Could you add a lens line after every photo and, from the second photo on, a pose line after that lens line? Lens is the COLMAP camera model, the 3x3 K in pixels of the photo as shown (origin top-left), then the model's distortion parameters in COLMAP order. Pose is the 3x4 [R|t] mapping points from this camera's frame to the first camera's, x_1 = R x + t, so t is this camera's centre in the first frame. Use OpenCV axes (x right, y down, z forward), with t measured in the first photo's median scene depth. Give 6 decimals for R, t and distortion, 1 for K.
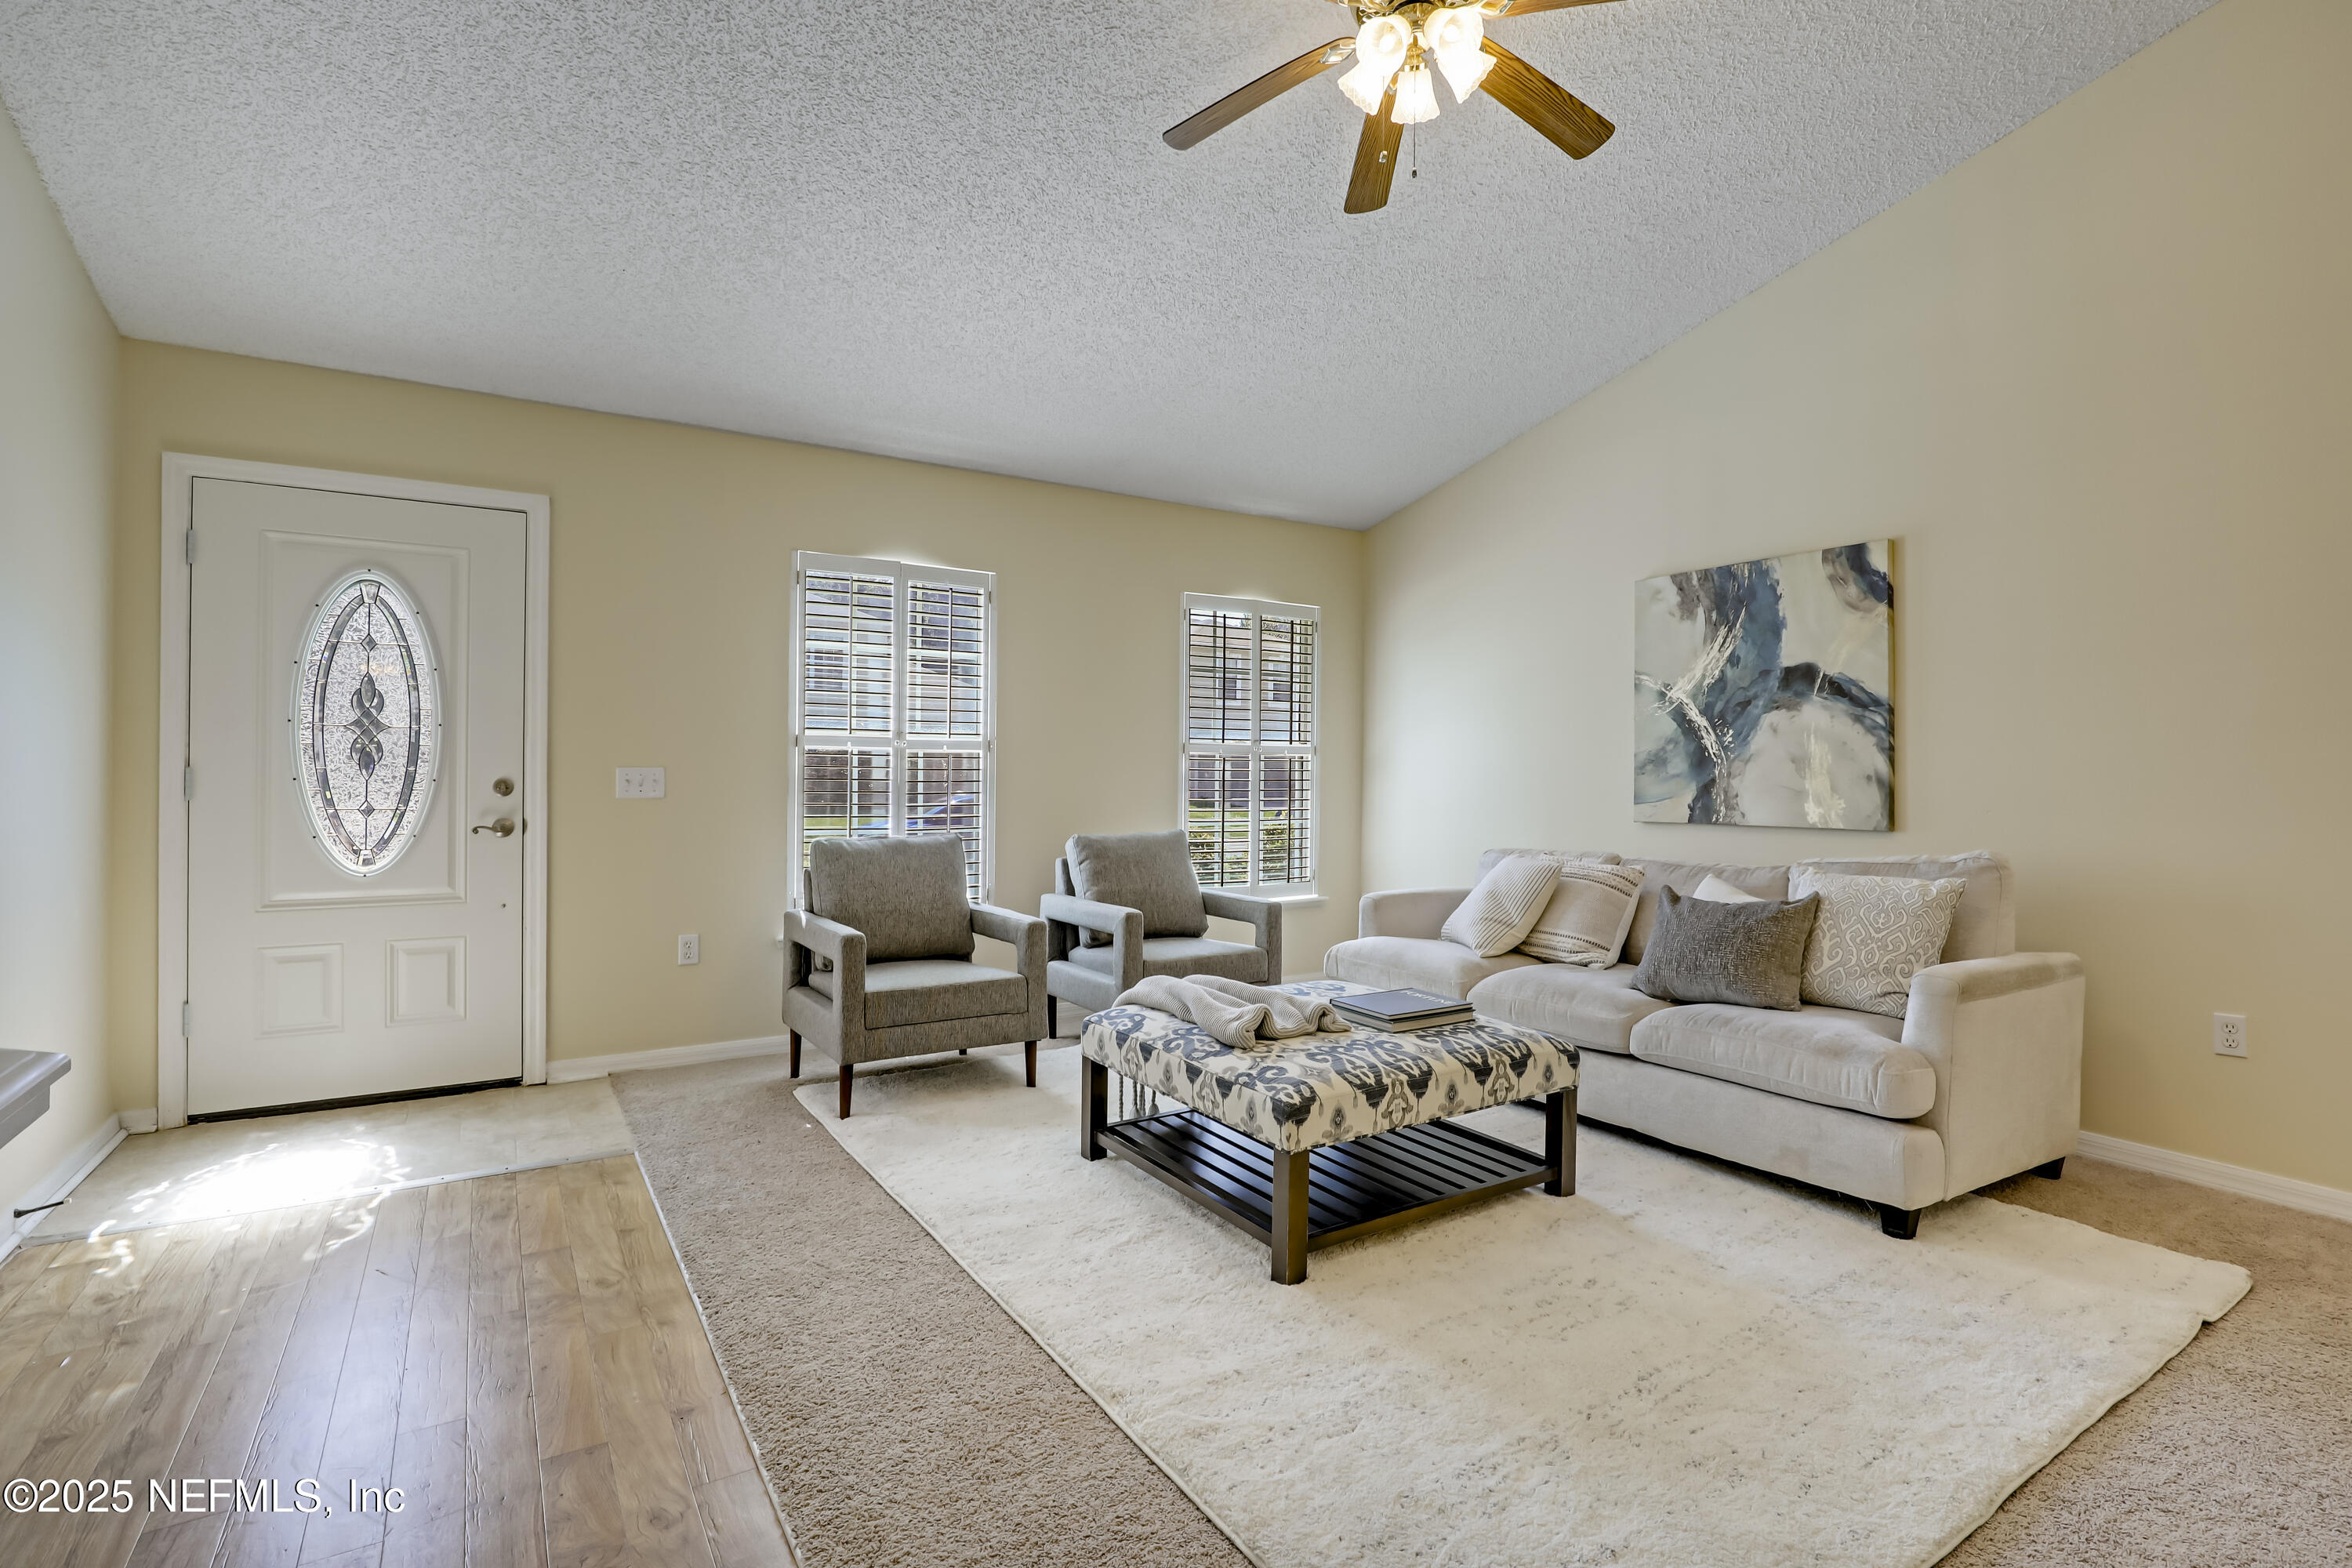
lens RADIAL K [[1098.9, 0, 1164.6], [0, 1098.9, 782.0], [0, 0, 1]] dist [-0.027176, 0.006304]
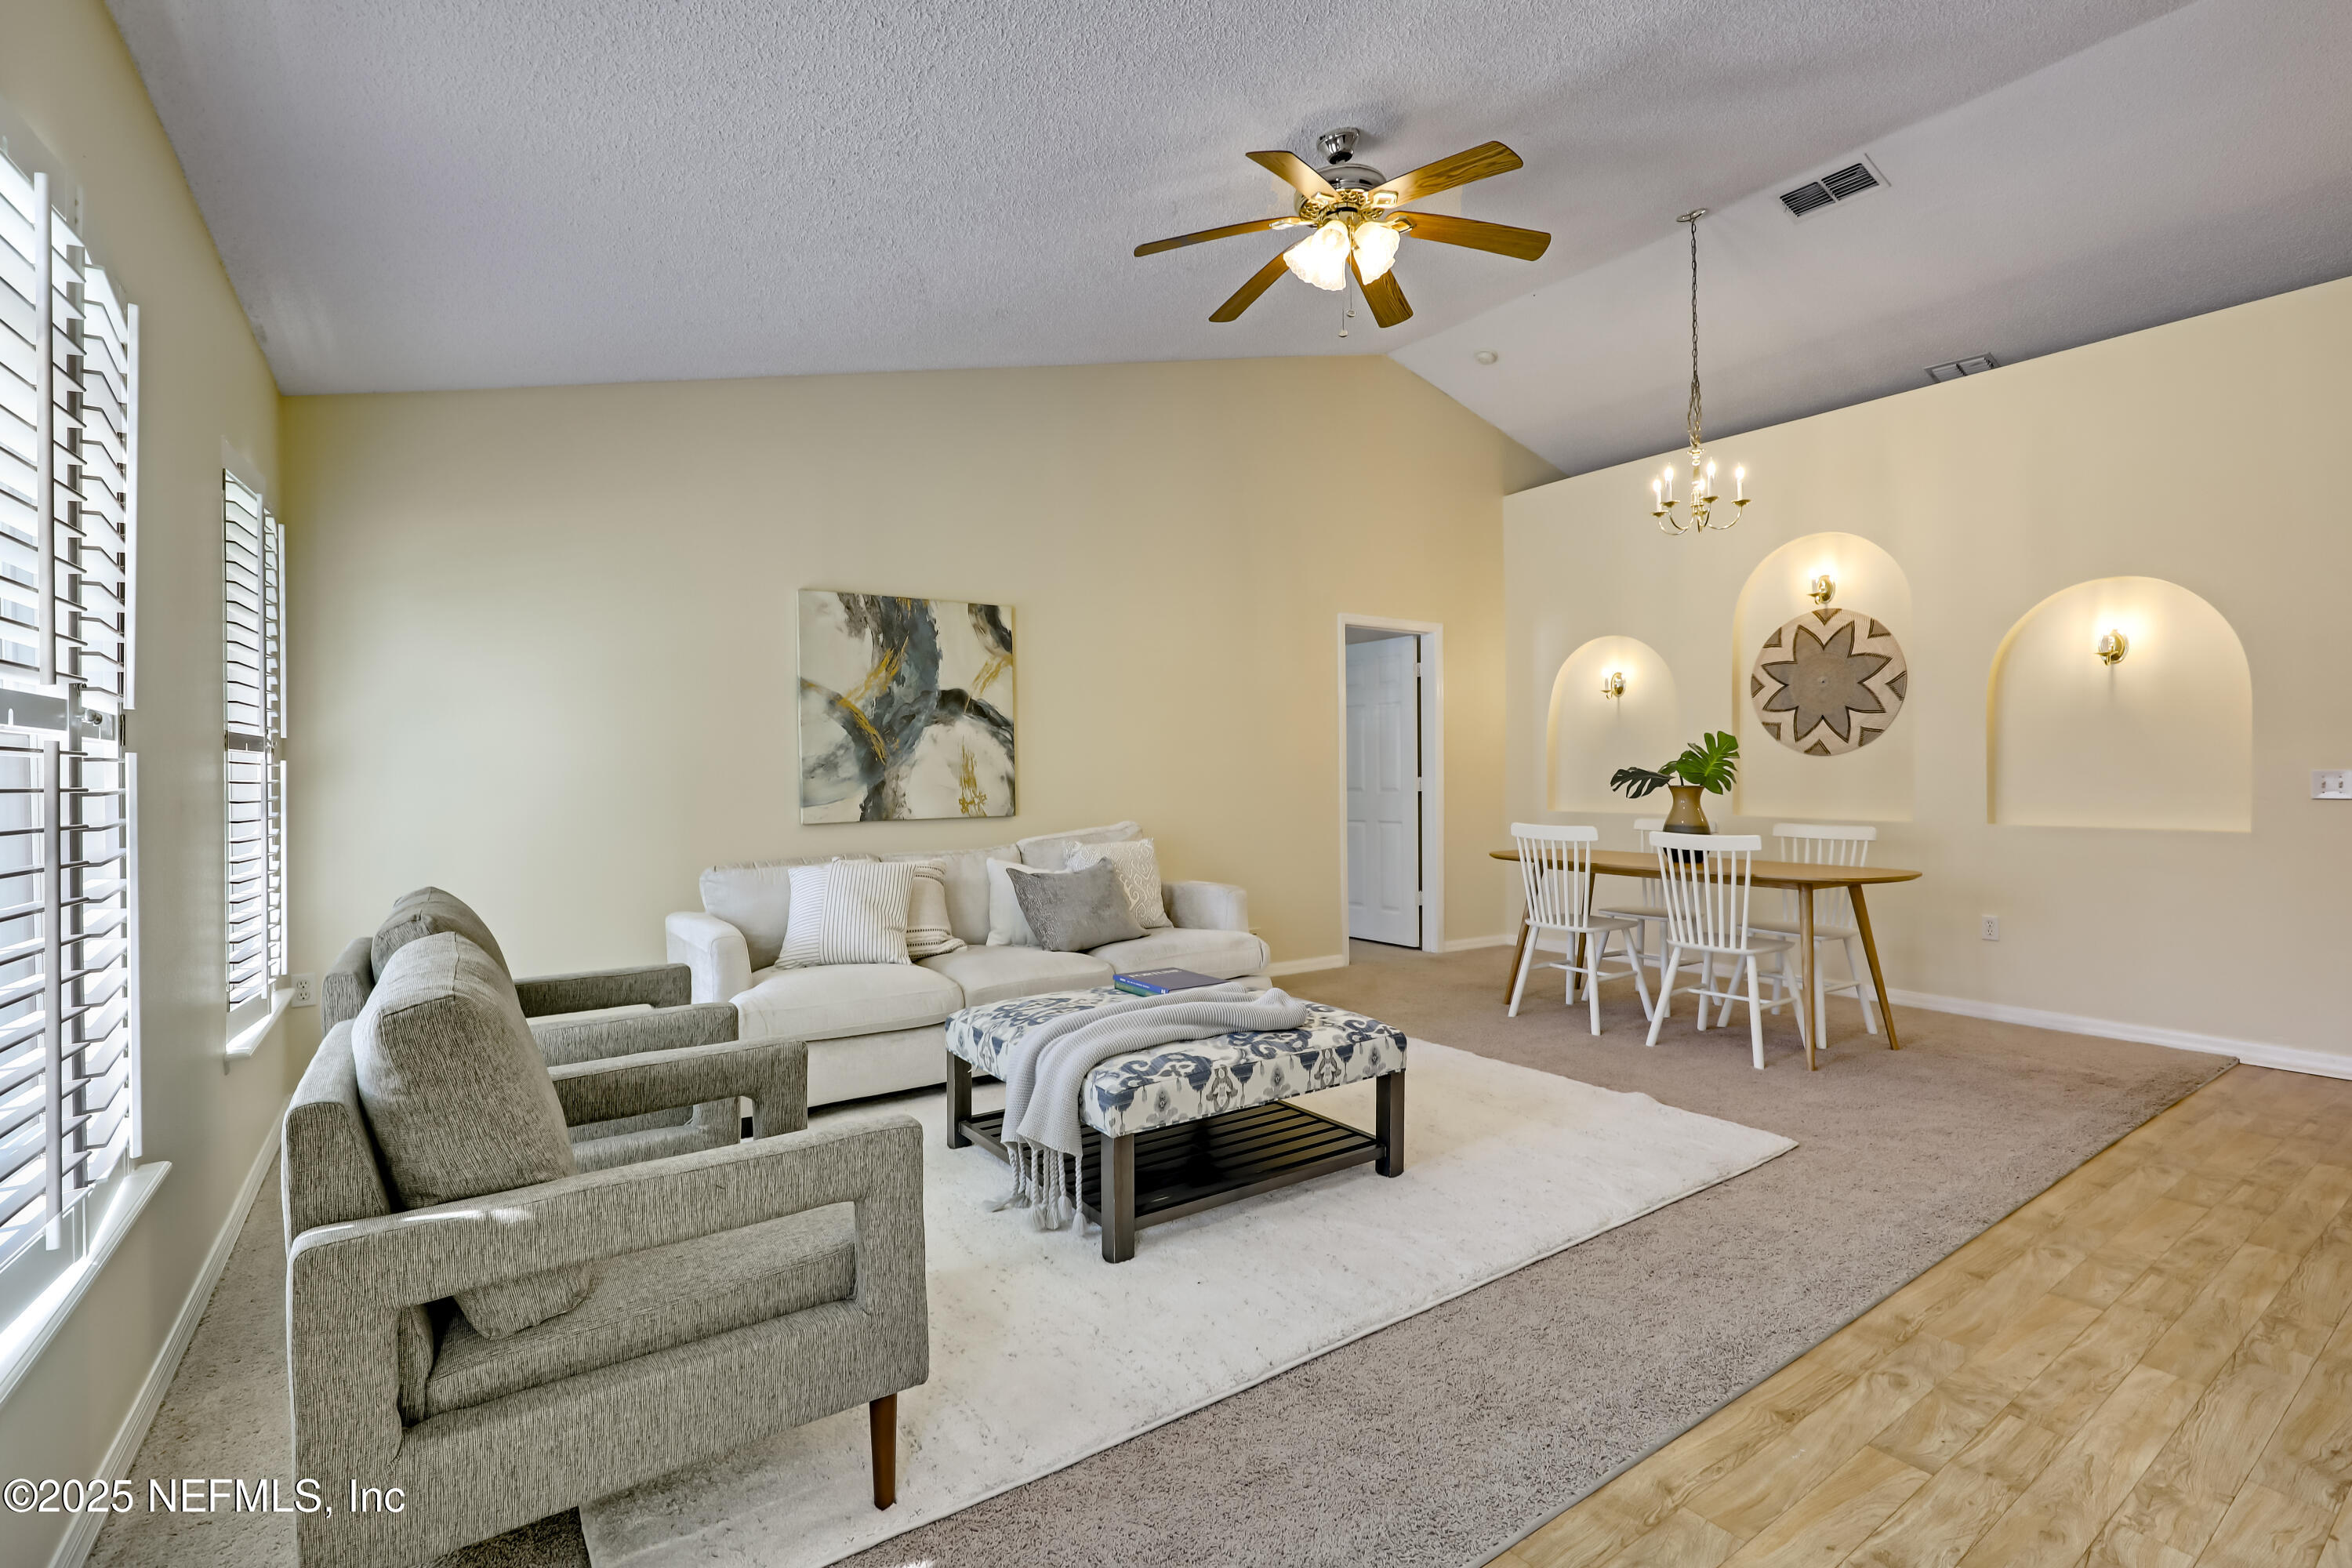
lens RADIAL K [[1098.9, 0, 1182.3], [0, 1098.9, 779.7], [0, 0, 1]] dist [-0.027176, 0.006304]
pose [[-0.062390, -0.015007, 0.997939, -0.754787], [0.015583, 0.999750, 0.016009, -0.020243], [-0.997930, 0.016549, -0.062141, 0.866236]]
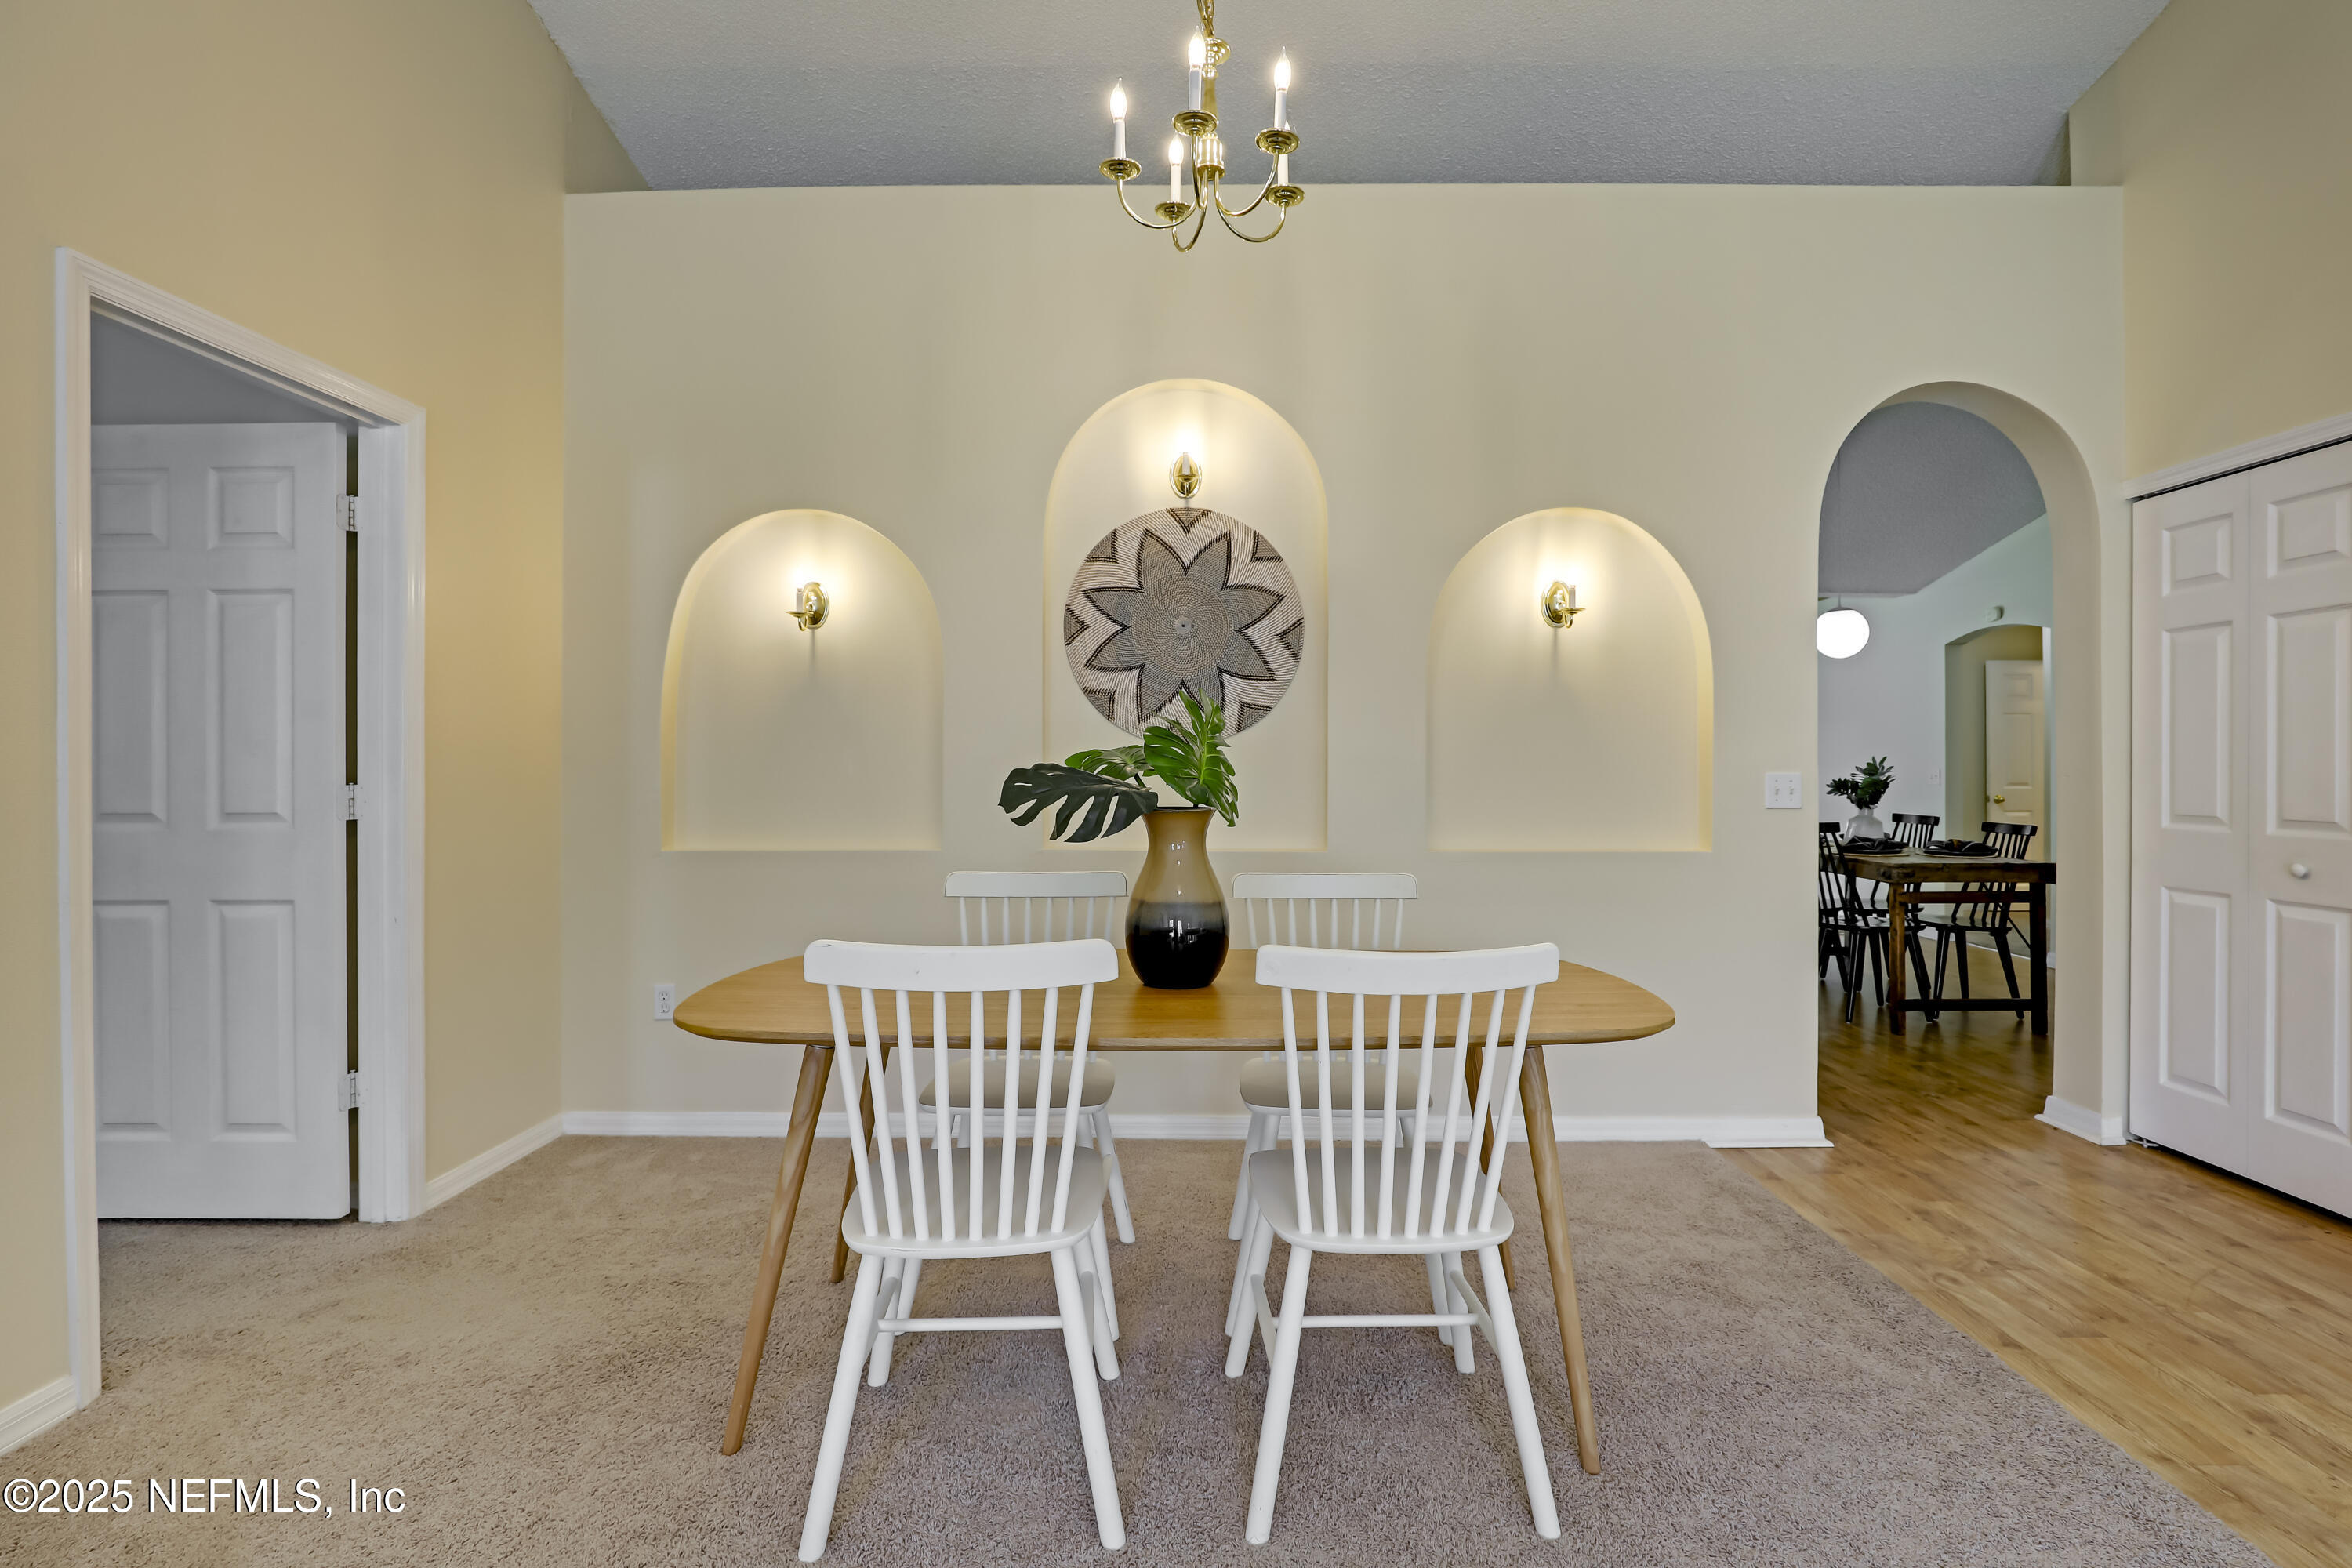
lens RADIAL K [[1067.6, 0, 1185.2], [0, 1067.6, 758.9], [0, 0, 1]] dist [-0.016527, -0.000259]
pose [[-0.840535, -0.007813, 0.541700, 0.231331], [-0.001850, 0.999932, 0.011551, -0.015136], [-0.541753, 0.008707, -0.840492, 0.639645]]
